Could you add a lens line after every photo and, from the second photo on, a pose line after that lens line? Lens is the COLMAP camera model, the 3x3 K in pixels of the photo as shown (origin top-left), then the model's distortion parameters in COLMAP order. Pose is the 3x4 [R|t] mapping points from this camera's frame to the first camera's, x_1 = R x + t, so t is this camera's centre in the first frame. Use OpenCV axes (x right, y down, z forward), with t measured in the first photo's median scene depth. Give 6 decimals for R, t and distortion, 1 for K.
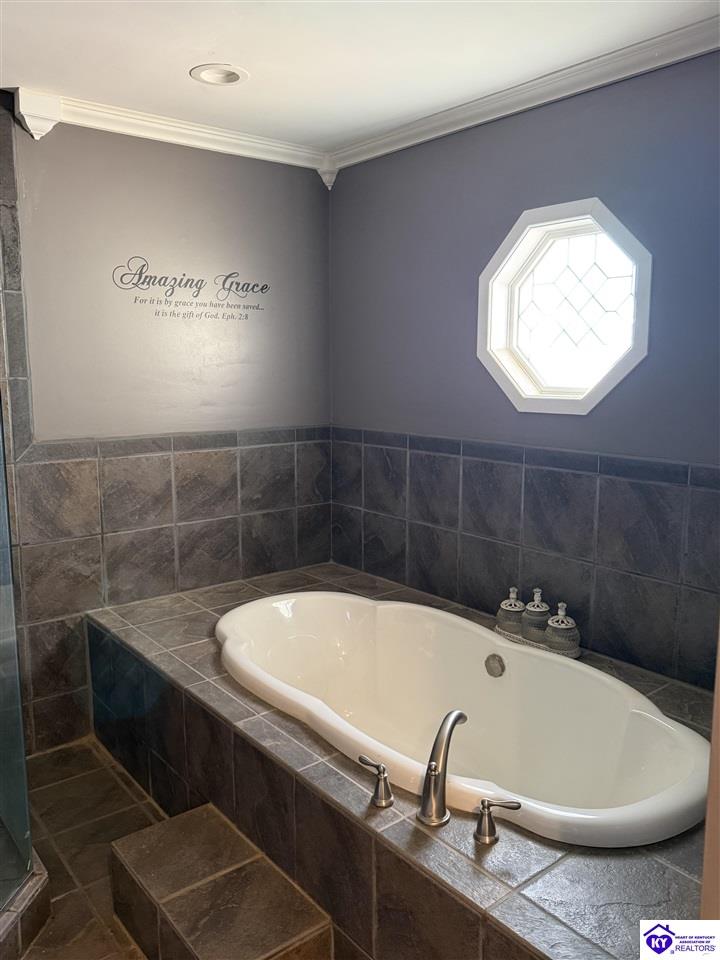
lens RADIAL K [[754.5, 0, 367.1], [0, 754.5, 479.5], [0, 0, 1]] dist [0.089830, -0.141702]
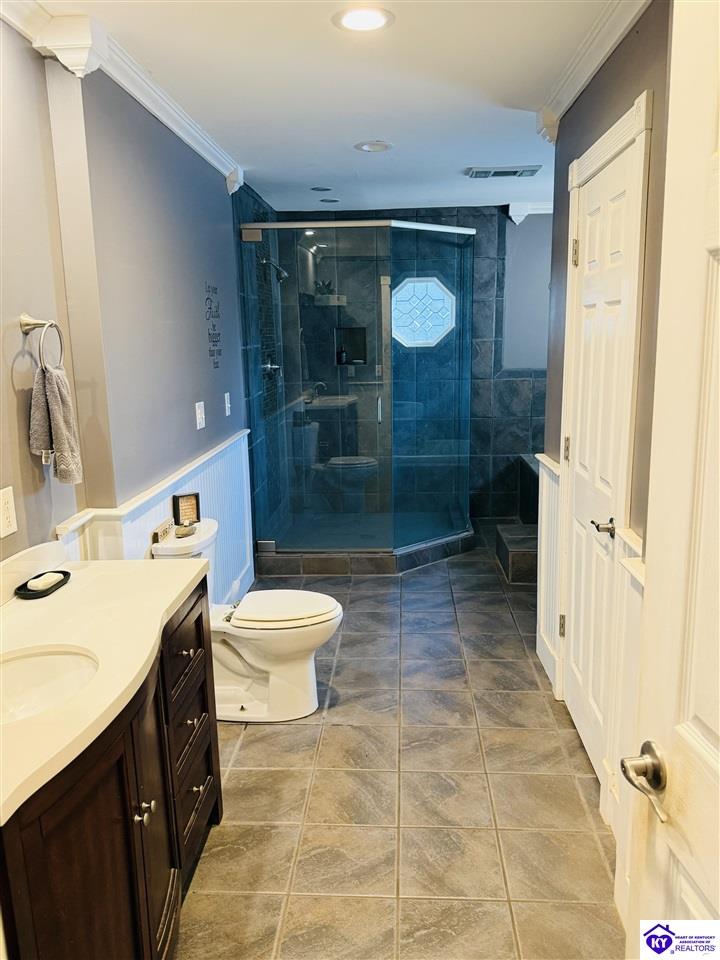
lens RADIAL K [[754.5, 0, 355.4], [0, 754.5, 492.7], [0, 0, 1]] dist [0.089830, -0.141702]
pose [[0.736603, 0.122942, -0.665057, 0.704575], [-0.083346, 0.992345, 0.091133, 0.133153], [0.671170, -0.011699, 0.741211, -0.843074]]
